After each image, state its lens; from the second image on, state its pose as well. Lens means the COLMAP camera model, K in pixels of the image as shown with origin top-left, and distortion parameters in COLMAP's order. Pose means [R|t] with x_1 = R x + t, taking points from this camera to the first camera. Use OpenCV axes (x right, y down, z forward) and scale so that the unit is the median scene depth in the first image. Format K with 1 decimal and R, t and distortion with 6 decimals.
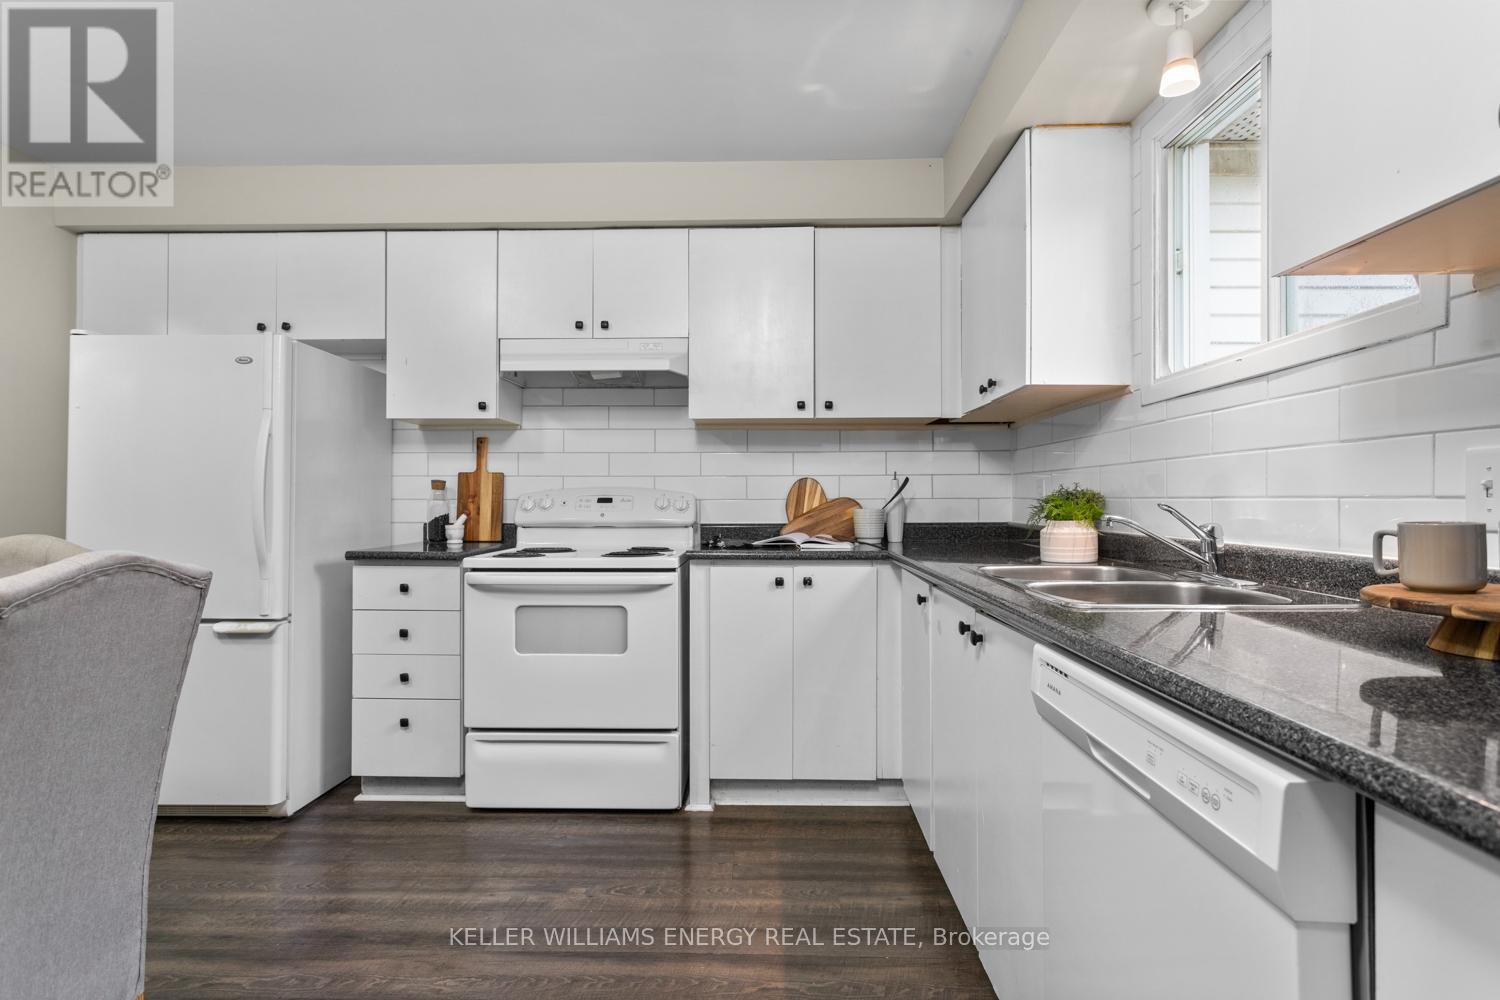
lens RADIAL K [[755.8, 0, 750.0], [0, 755.8, 500.0], [0, 0, 1]] dist [-0.003503, 0.011292]
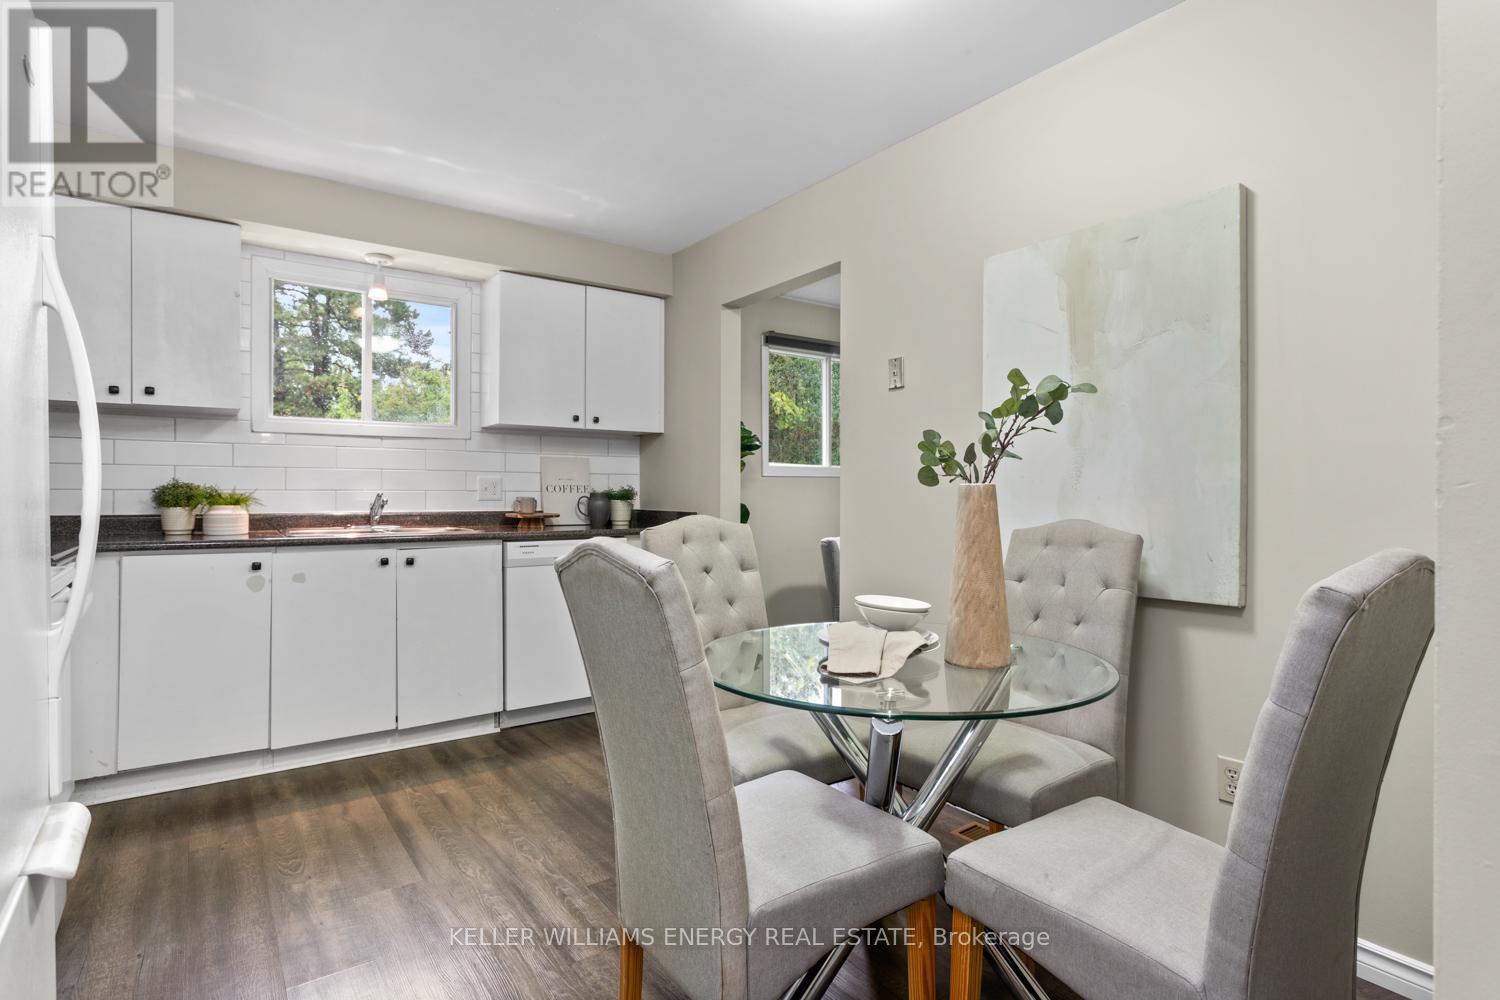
lens RADIAL K [[755.8, 0, 750.0], [0, 755.8, 500.0], [0, 0, 1]] dist [-0.003503, 0.011292]
pose [[-0.614976, -0.002981, 0.788540, -1.338678], [-0.001600, 0.999996, 0.002533, 0.011156], [-0.788544, 0.000297, -0.614978, 1.125350]]
